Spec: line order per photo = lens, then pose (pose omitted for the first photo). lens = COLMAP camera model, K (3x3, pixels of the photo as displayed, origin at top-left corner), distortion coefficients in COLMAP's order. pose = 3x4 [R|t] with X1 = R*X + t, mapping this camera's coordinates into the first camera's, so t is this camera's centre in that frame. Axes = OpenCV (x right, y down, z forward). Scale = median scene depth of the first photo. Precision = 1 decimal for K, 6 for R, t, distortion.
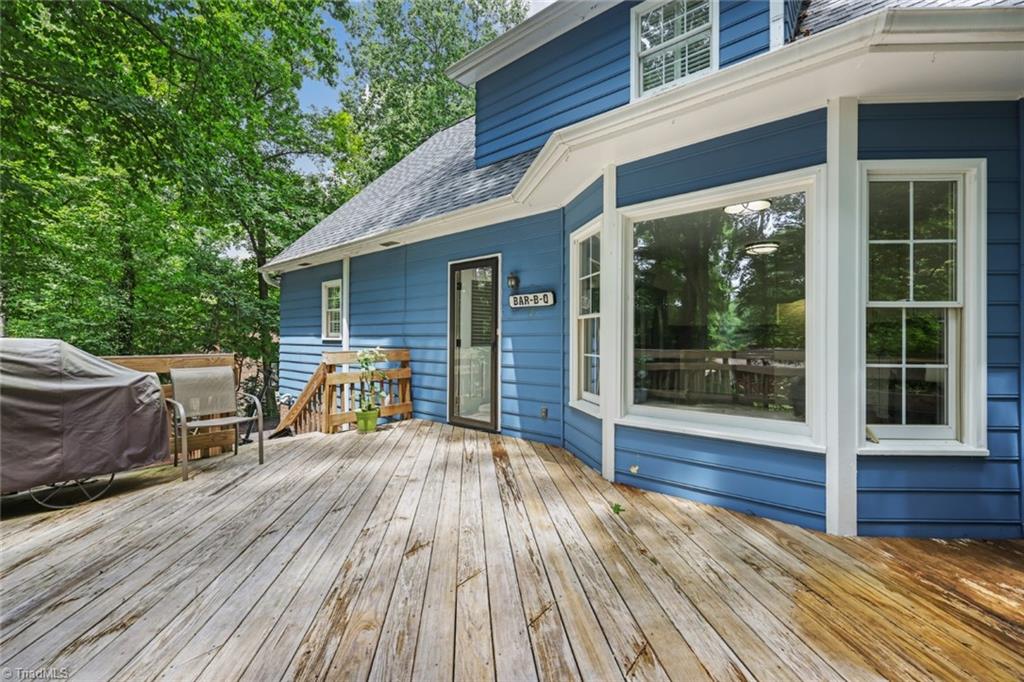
lens RADIAL K [[415.7, 0, 507.1], [0, 415.7, 337.8], [0, 0, 1]] dist [-0.000305, 0.000225]
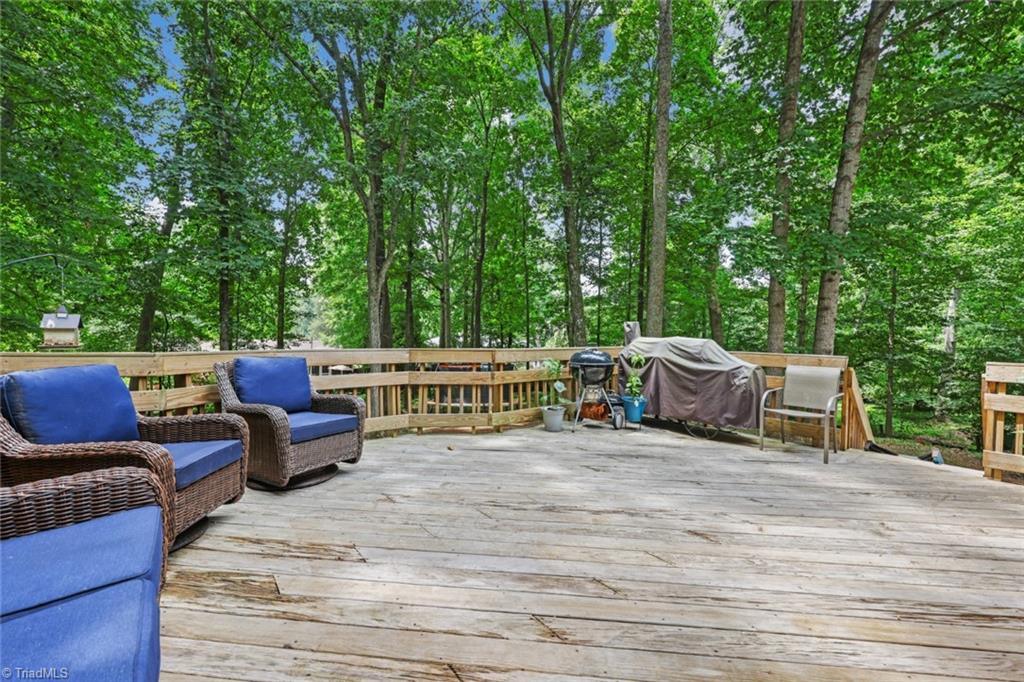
lens RADIAL K [[407.7, 0, 514.2], [0, 407.7, 339.6], [0, 0, 1]] dist [-0.003152, -0.000617]
pose [[-0.204596, 0.009161, -0.978804, 0.723713], [-0.018109, 0.999750, 0.013142, -0.003319], [0.978679, 0.020414, -0.204379, 0.585137]]
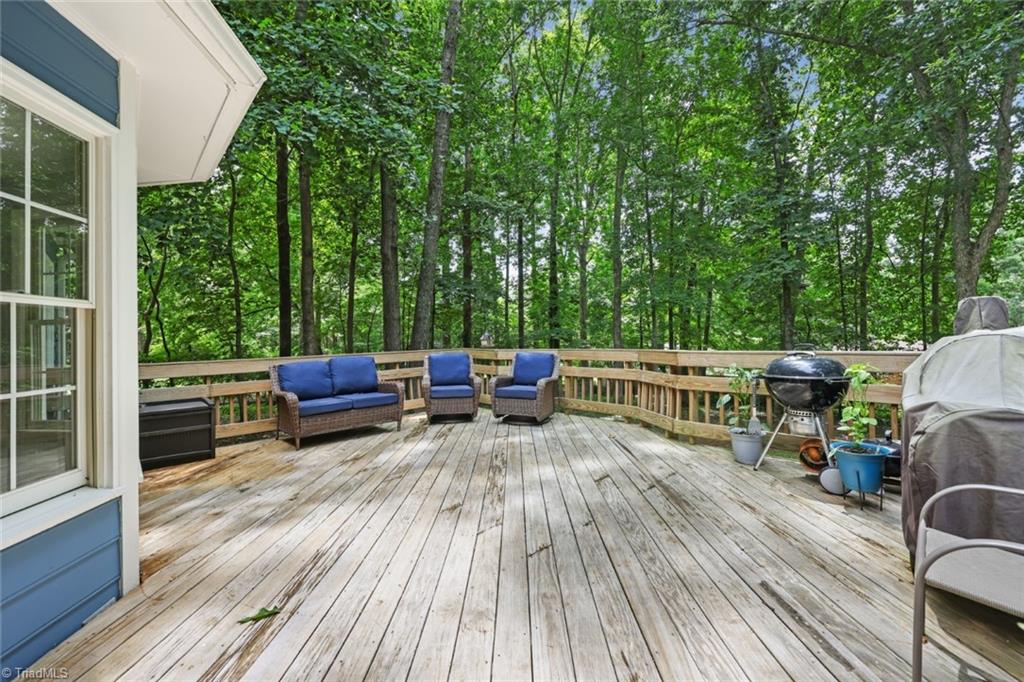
lens RADIAL K [[407.7, 0, 514.2], [0, 407.7, 339.6], [0, 0, 1]] dist [-0.003152, -0.000617]
pose [[-0.995326, 0.022364, 0.093949, -0.425898], [0.022969, 0.999722, 0.005368, -0.006271], [-0.093802, 0.007501, -0.995563, 1.768756]]
